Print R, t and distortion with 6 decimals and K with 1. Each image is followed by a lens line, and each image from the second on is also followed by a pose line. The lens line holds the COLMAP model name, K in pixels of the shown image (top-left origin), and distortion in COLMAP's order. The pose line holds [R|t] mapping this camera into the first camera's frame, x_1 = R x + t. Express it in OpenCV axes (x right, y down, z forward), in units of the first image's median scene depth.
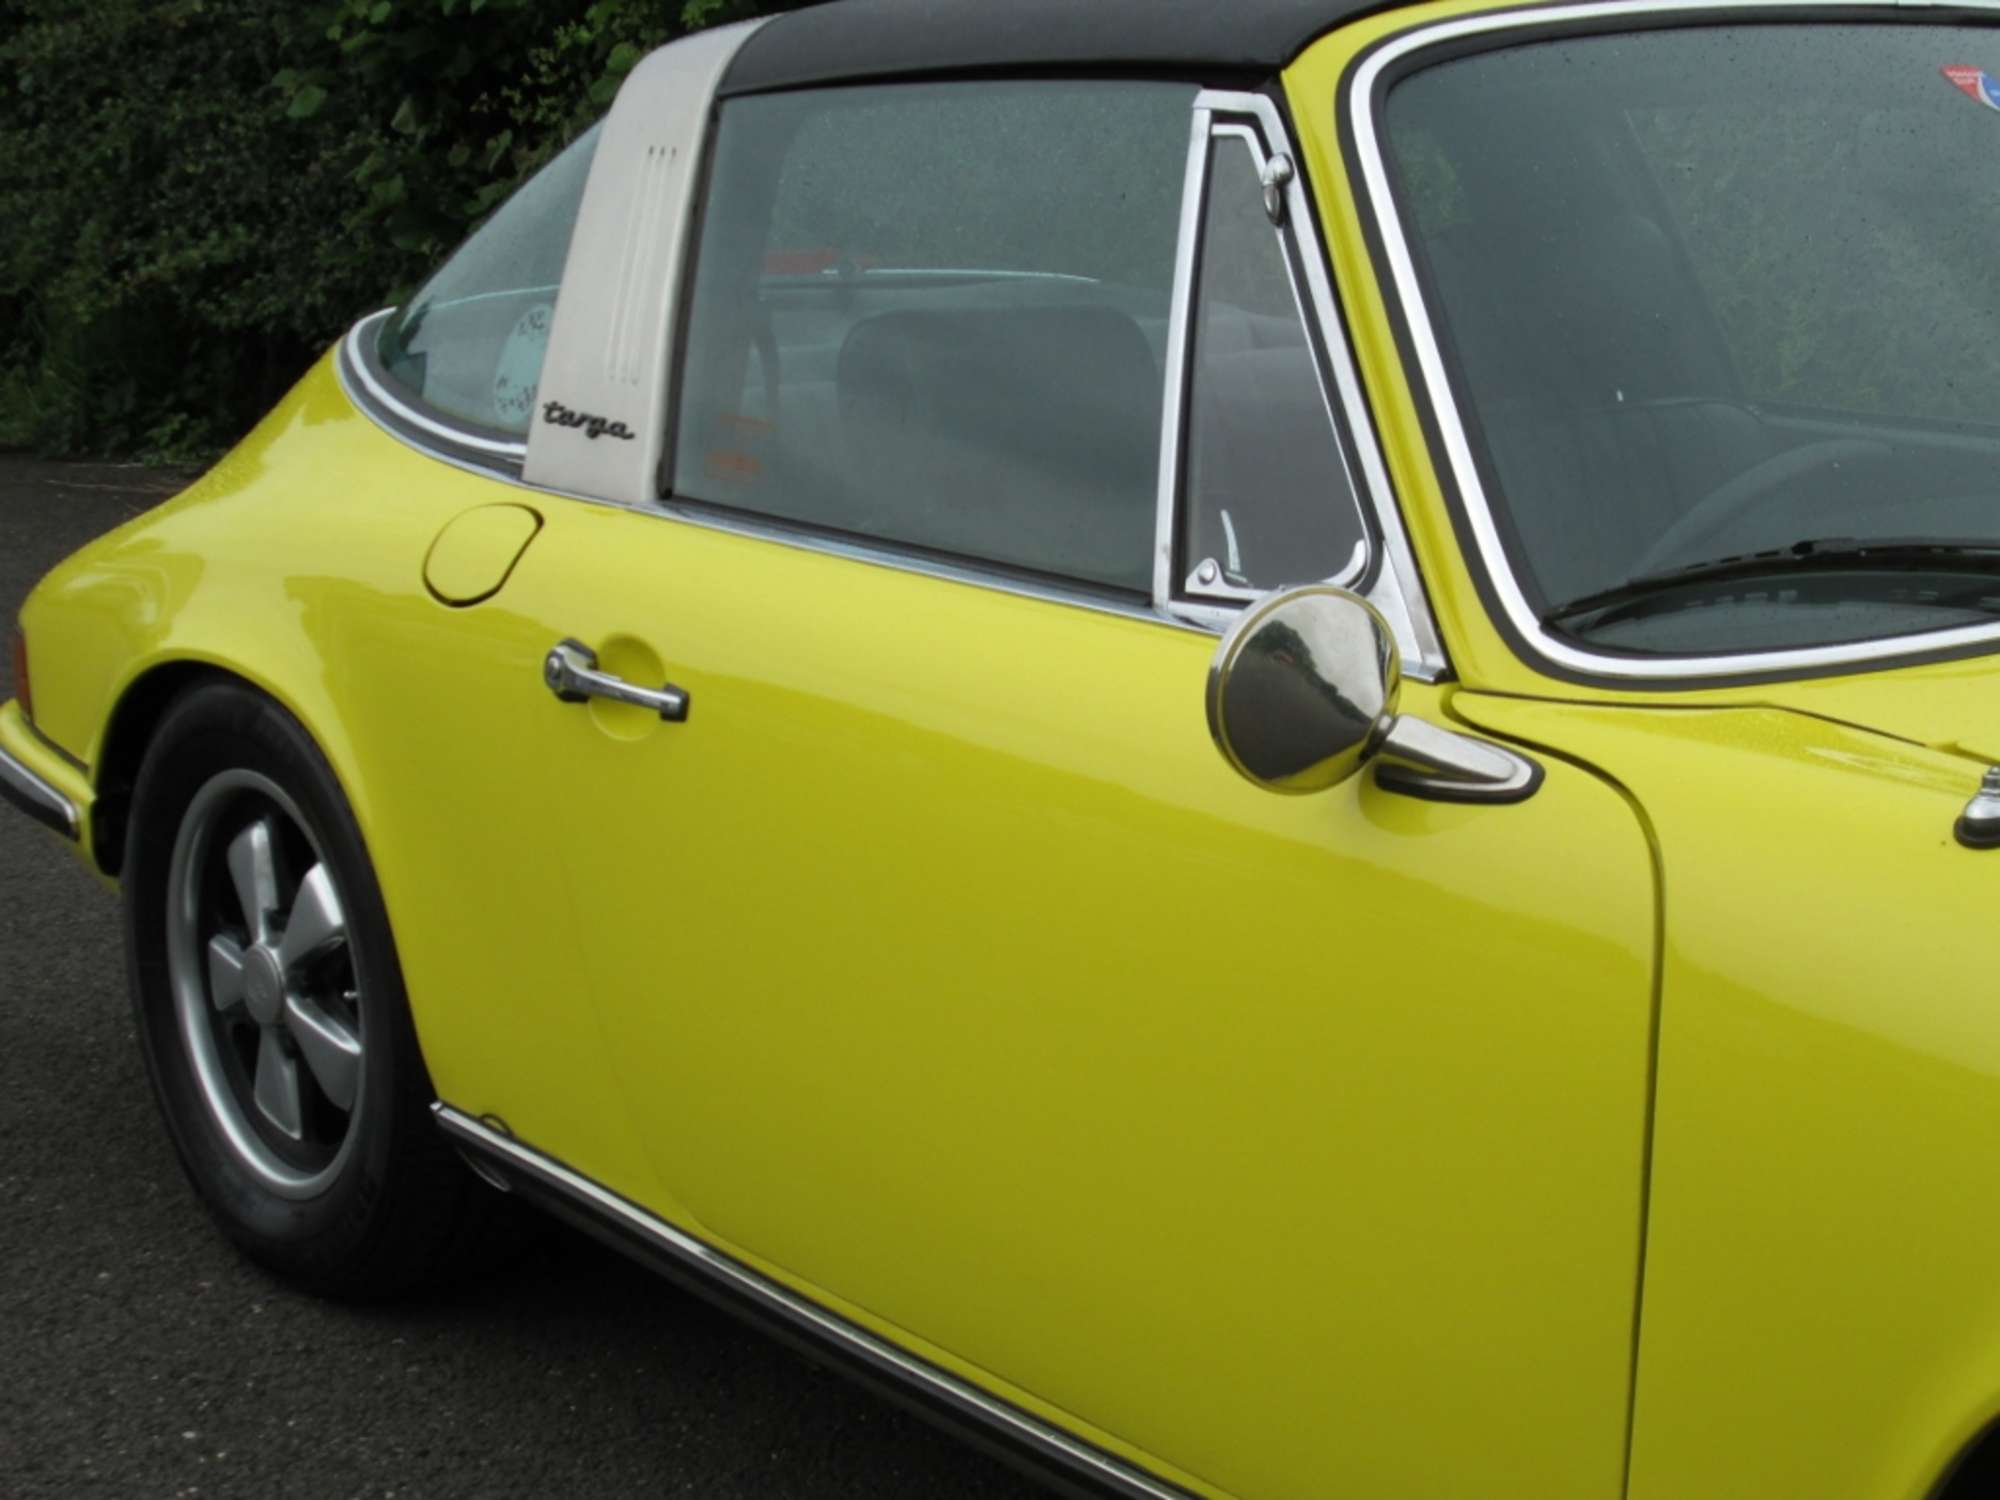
lens RADIAL K [[3525.4, 0, 1000.0], [0, 3525.4, 750.0], [0, 0, 1]] dist [-0.056066, -0.062175]
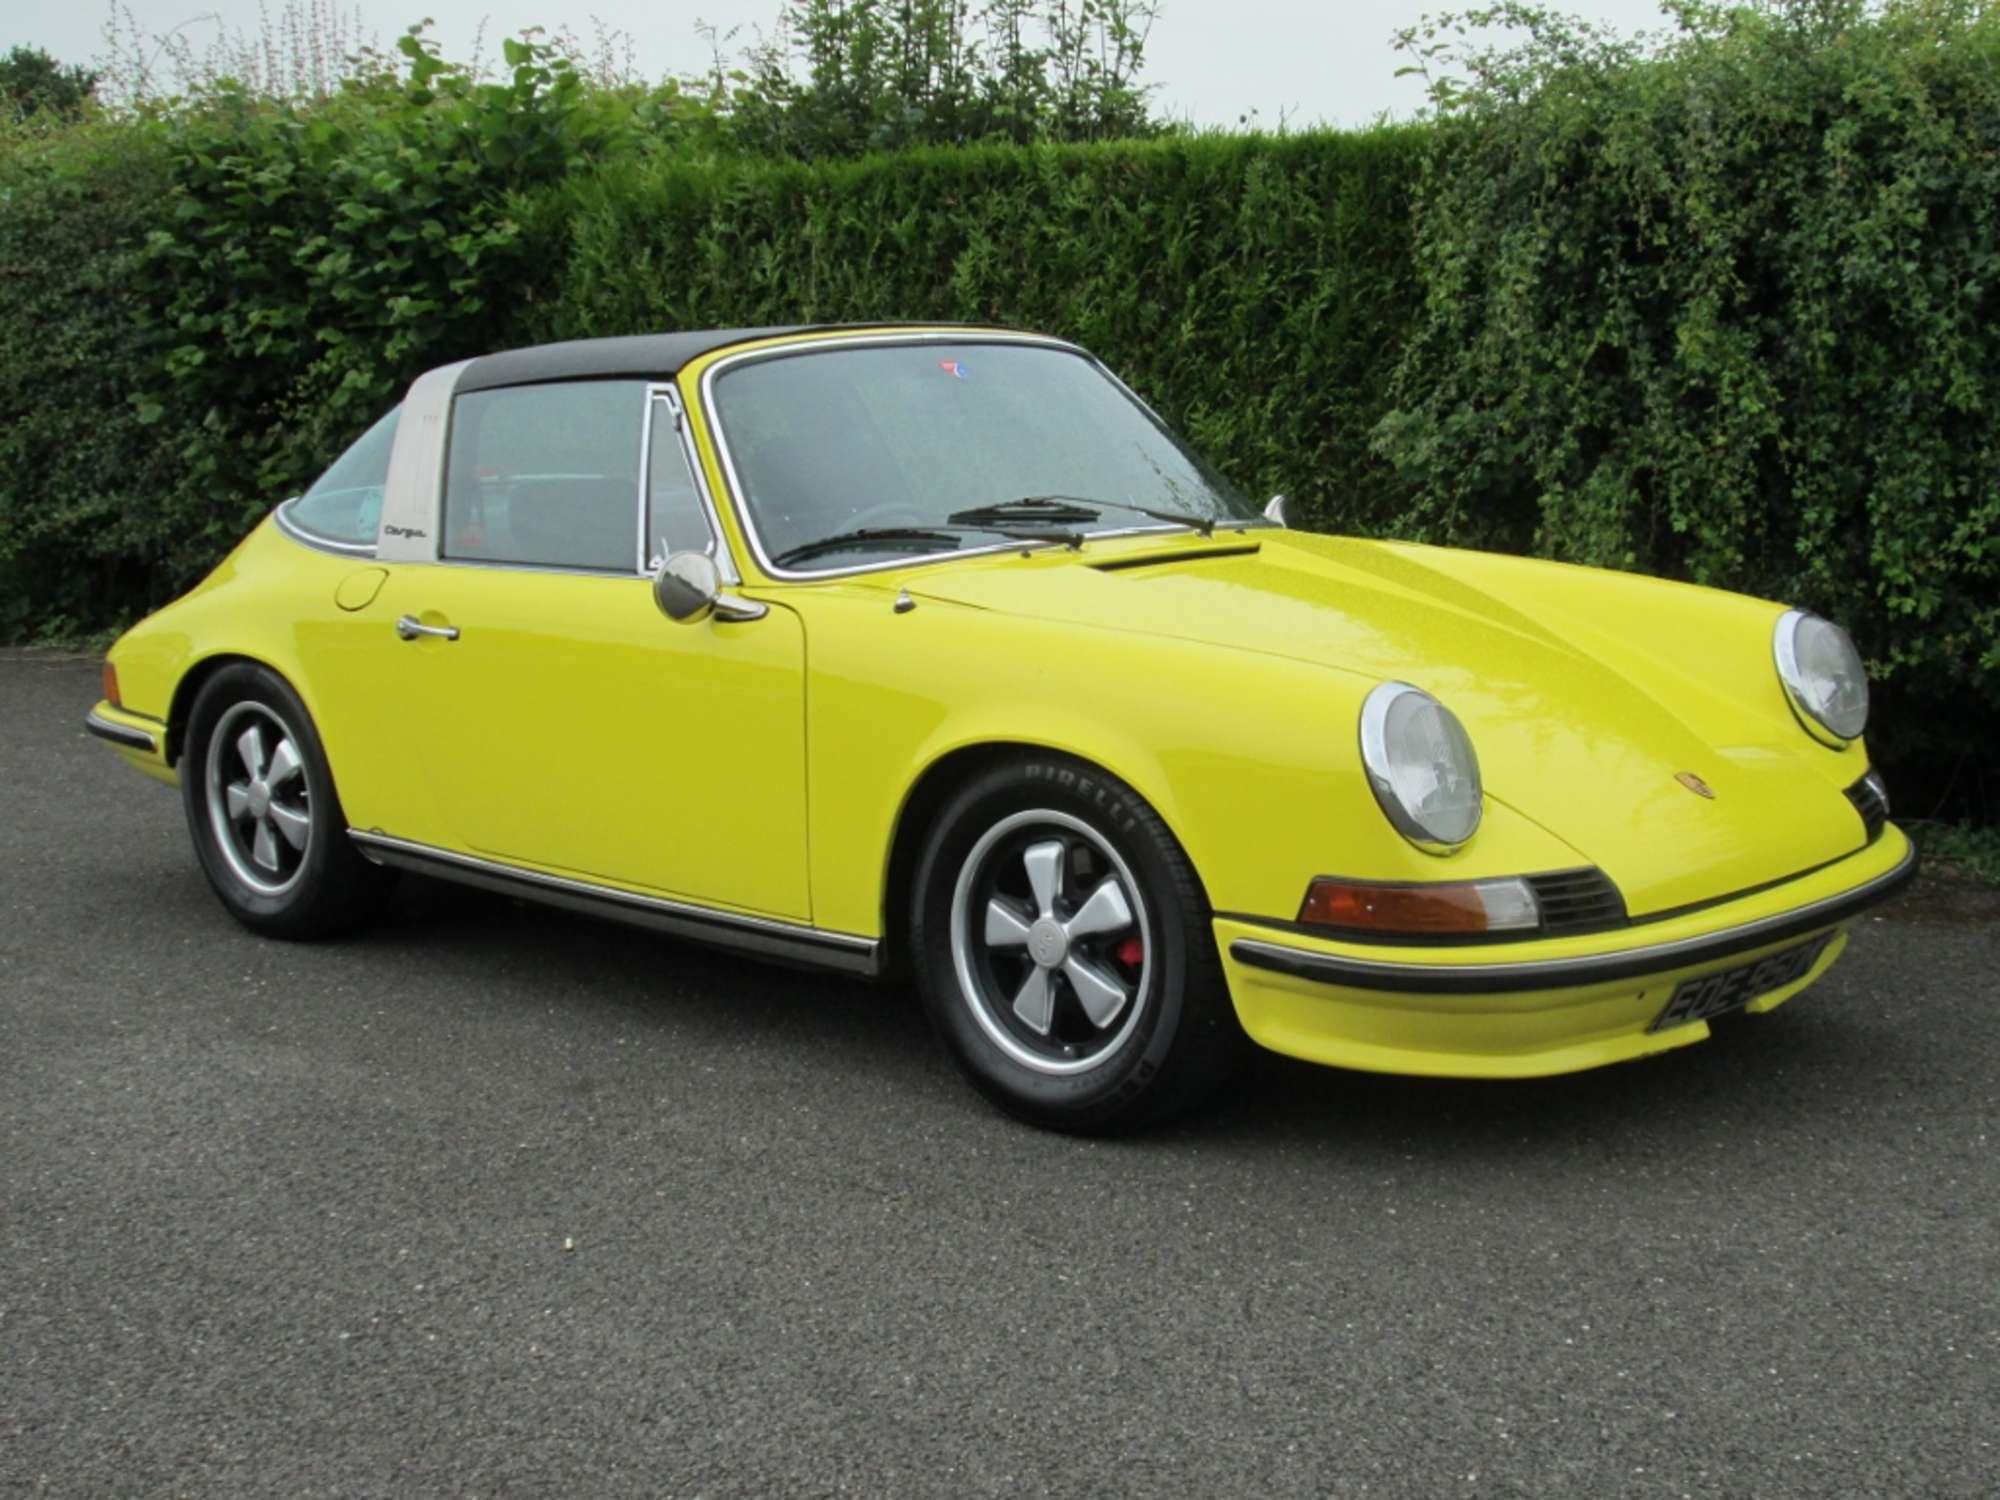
lens RADIAL K [[3610.7, 0, 1000.0], [0, 3610.7, 750.0], [0, 0, 1]] dist [-0.051263, 0.063056]
pose [[0.992585, -0.051389, 0.110152, 0.005826], [0.060572, 0.994814, -0.081712, 0.262734], [-0.105382, 0.087778, 0.990550, -1.368395]]
